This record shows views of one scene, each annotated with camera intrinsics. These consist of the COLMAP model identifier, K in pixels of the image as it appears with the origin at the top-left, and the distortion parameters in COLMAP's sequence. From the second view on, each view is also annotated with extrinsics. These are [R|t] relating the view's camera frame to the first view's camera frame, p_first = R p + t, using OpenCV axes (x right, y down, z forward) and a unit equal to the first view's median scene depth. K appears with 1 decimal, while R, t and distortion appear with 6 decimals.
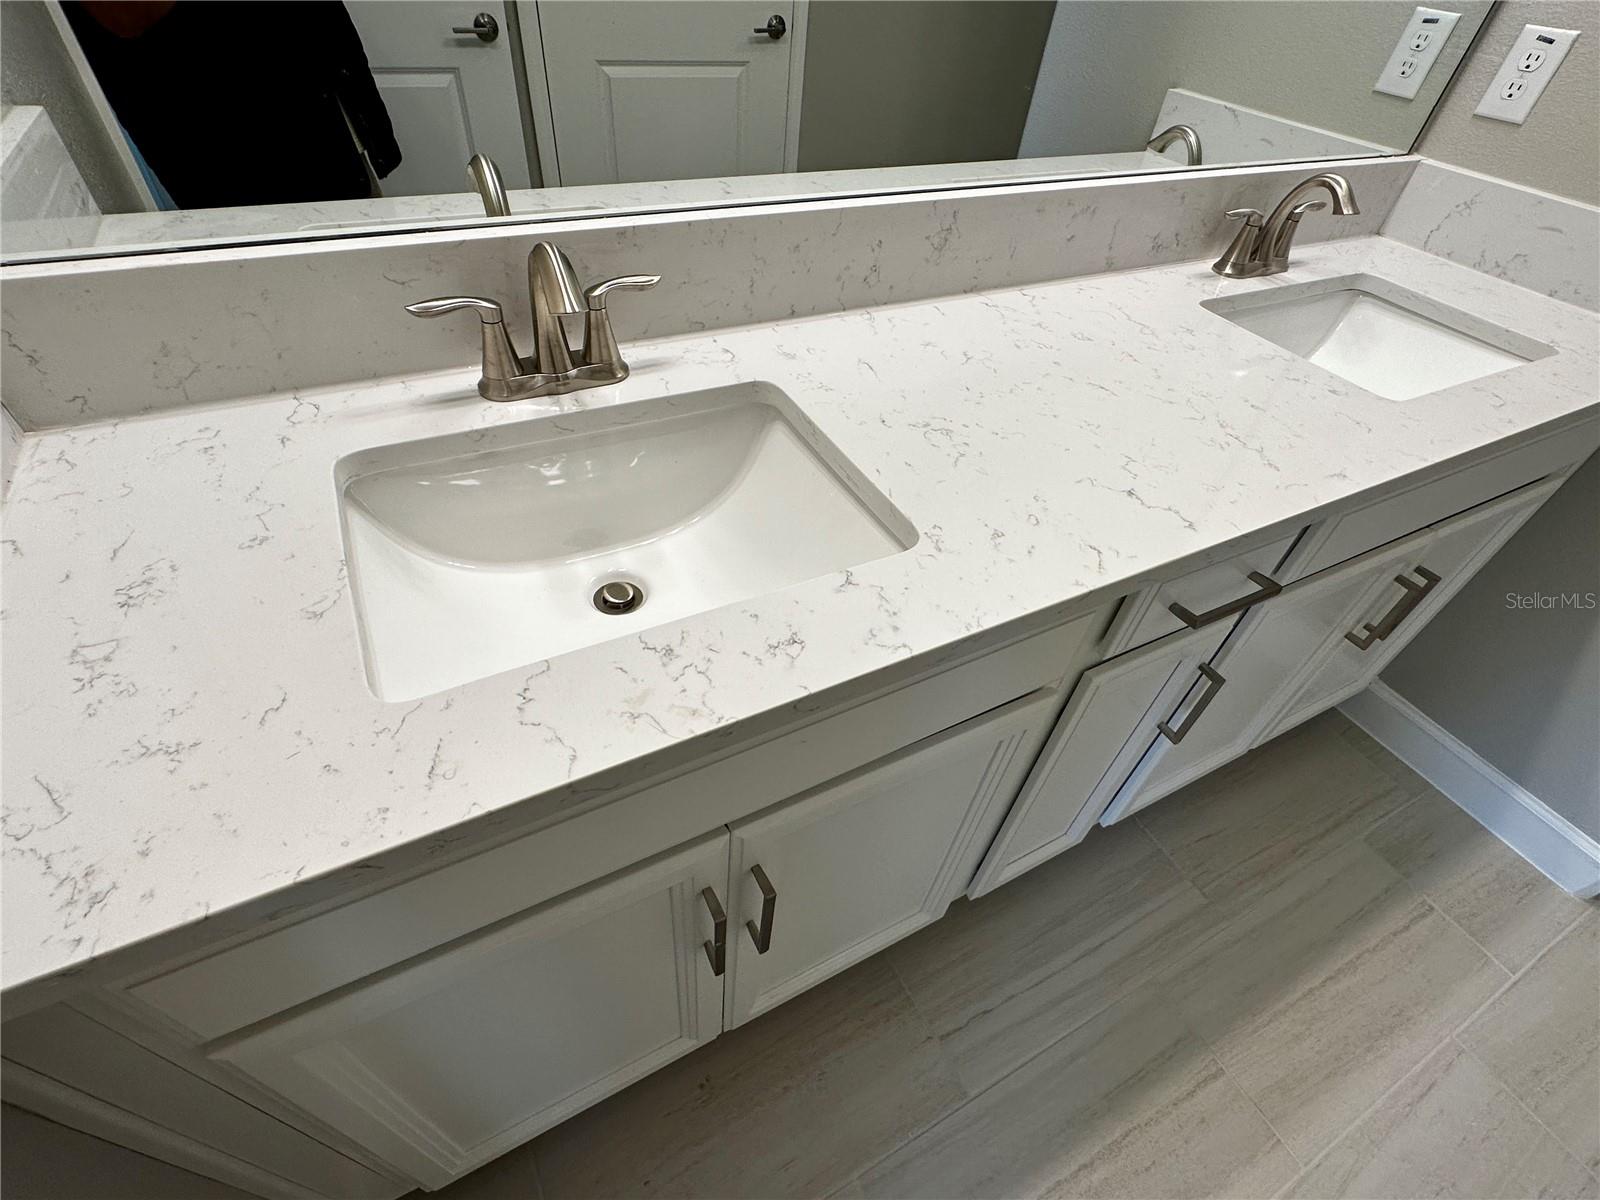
lens RADIAL K [[731.5, 0, 797.8], [0, 731.5, 600.8], [0, 0, 1]] dist [-0.004014, 0.001376]
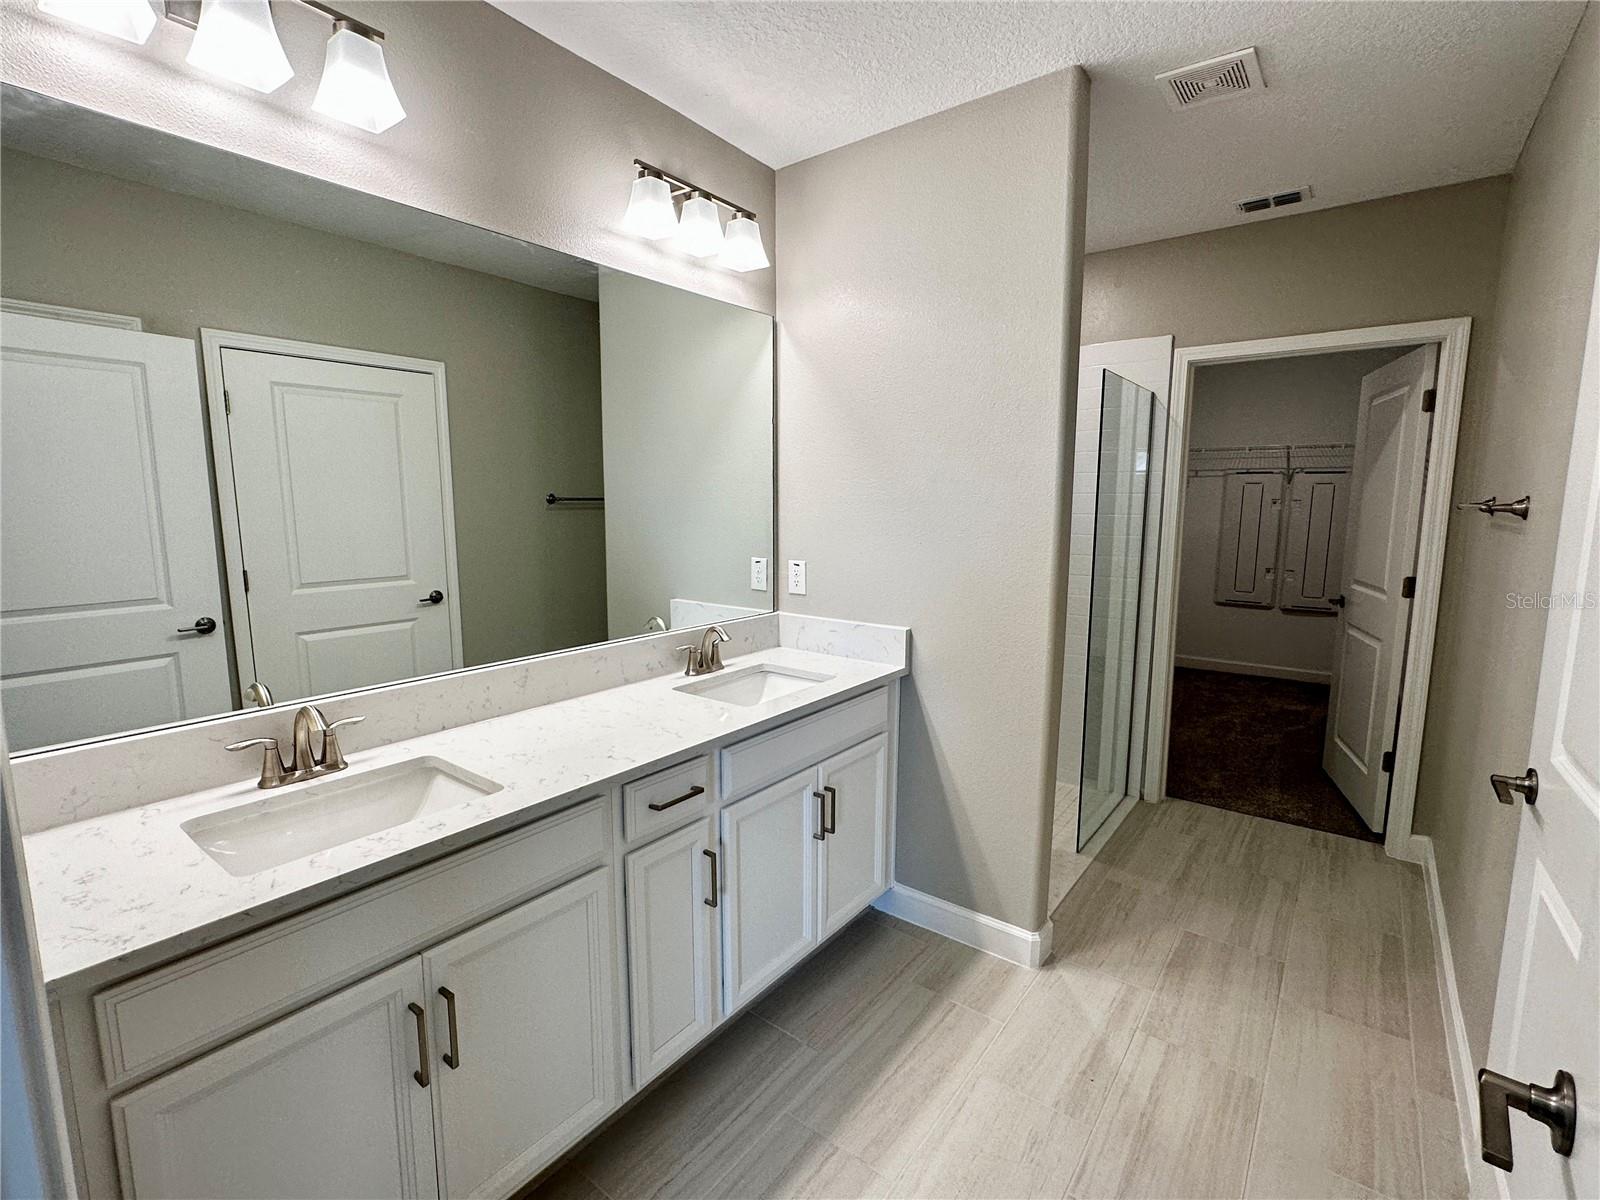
lens RADIAL K [[731.5, 0, 805.7], [0, 731.5, 605.8], [0, 0, 1]] dist [-0.004014, 0.001376]
pose [[0.903590, -0.134105, 0.406867, 0.093321], [0.341983, 0.797813, -0.496529, 0.510292], [-0.258017, 0.587801, 0.766758, -0.732414]]
